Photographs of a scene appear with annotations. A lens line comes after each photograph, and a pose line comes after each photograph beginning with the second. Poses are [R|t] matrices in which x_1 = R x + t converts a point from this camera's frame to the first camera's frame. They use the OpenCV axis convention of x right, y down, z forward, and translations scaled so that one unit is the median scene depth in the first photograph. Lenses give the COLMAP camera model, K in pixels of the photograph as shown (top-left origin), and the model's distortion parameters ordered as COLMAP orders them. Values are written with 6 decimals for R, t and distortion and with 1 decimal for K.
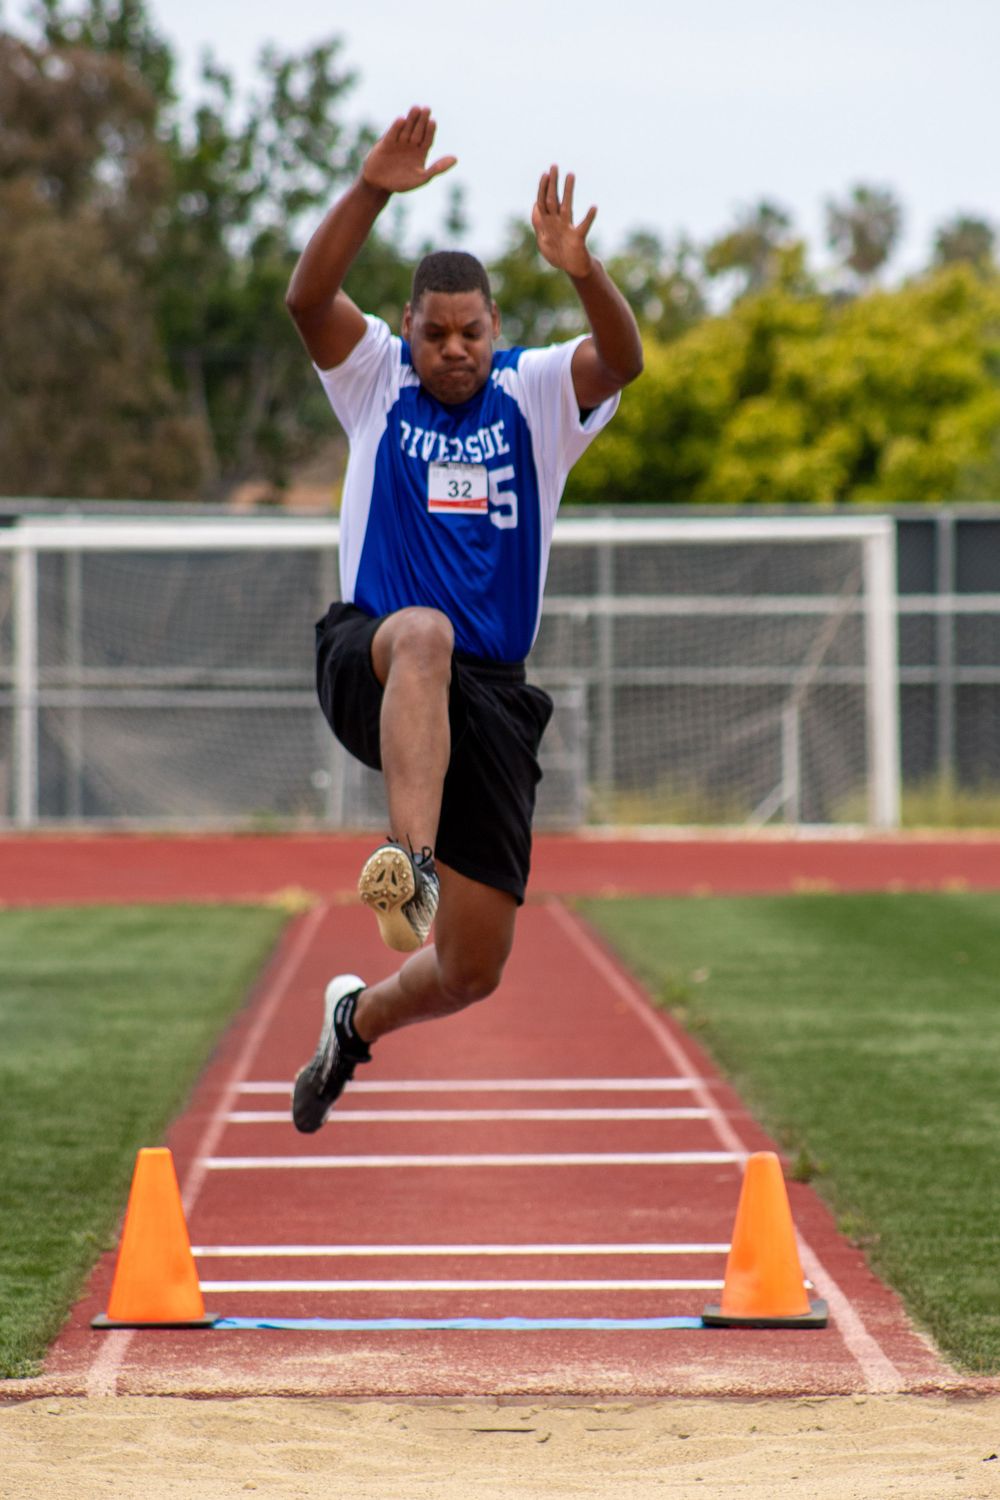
lens RADIAL K [[8545.3, 0, 438.4], [0, 8545.3, 750.0], [0, 0, 1]] dist [-0.025756, 6.481021]
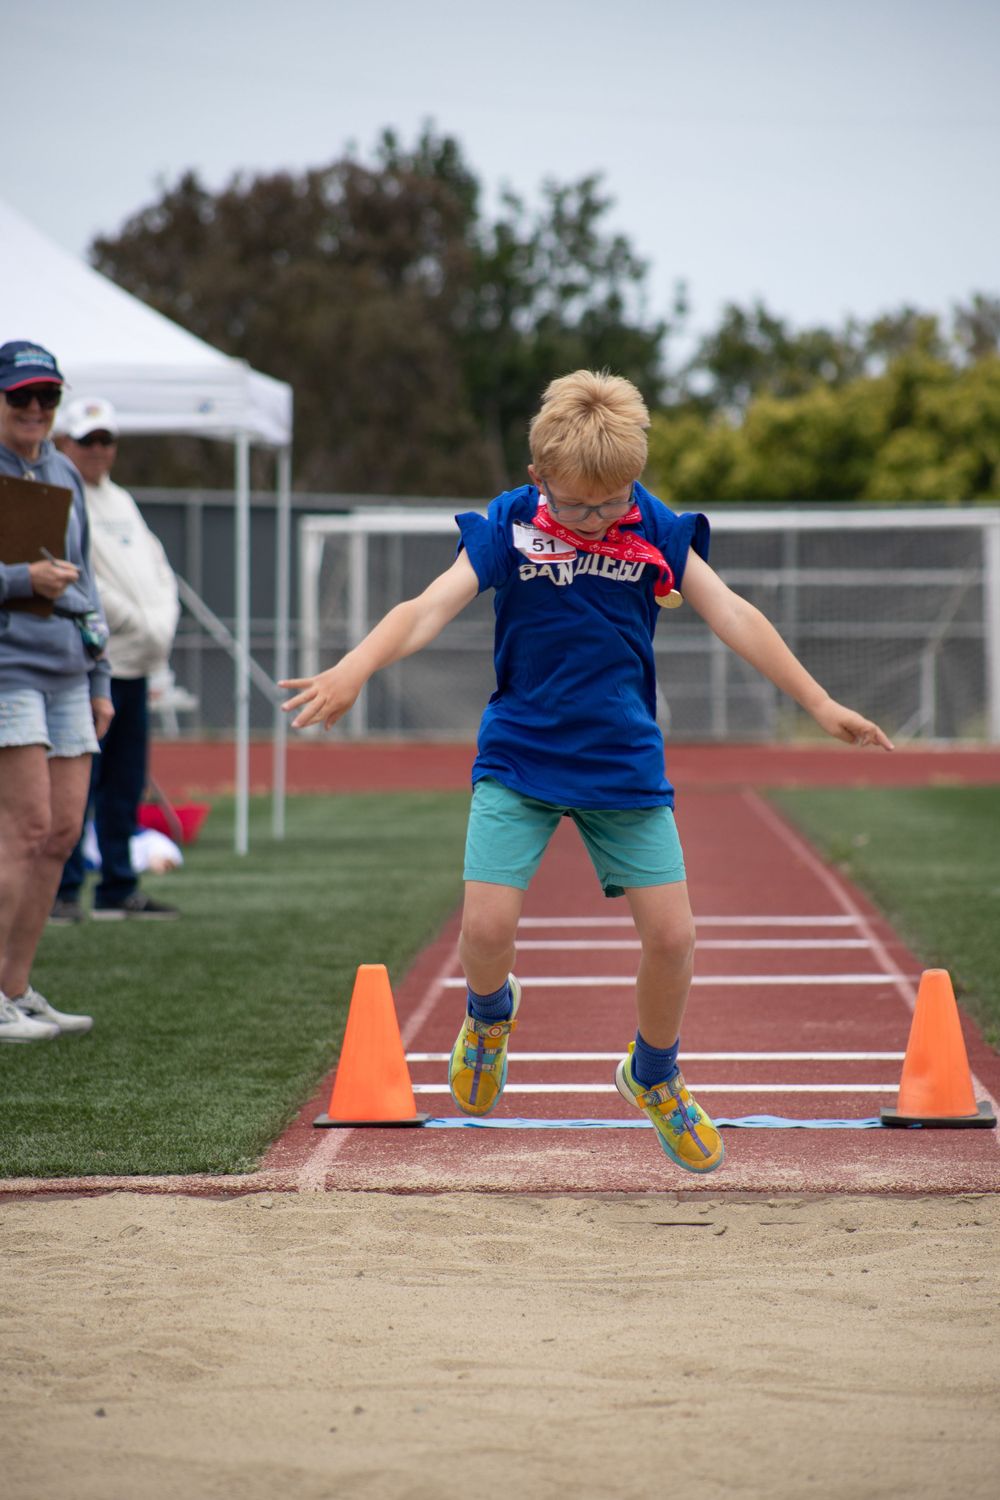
lens RADIAL K [[5672.5, 0, 1080.7], [0, 5672.5, 753.3], [0, 0, 1]] dist [-0.484817, 5.403127]
pose [[0.997548, 0.003548, 0.069894, 0.007068], [-0.003895, 0.999981, 0.004830, 0.015297], [-0.069875, -0.005091, 0.997543, 0.264117]]
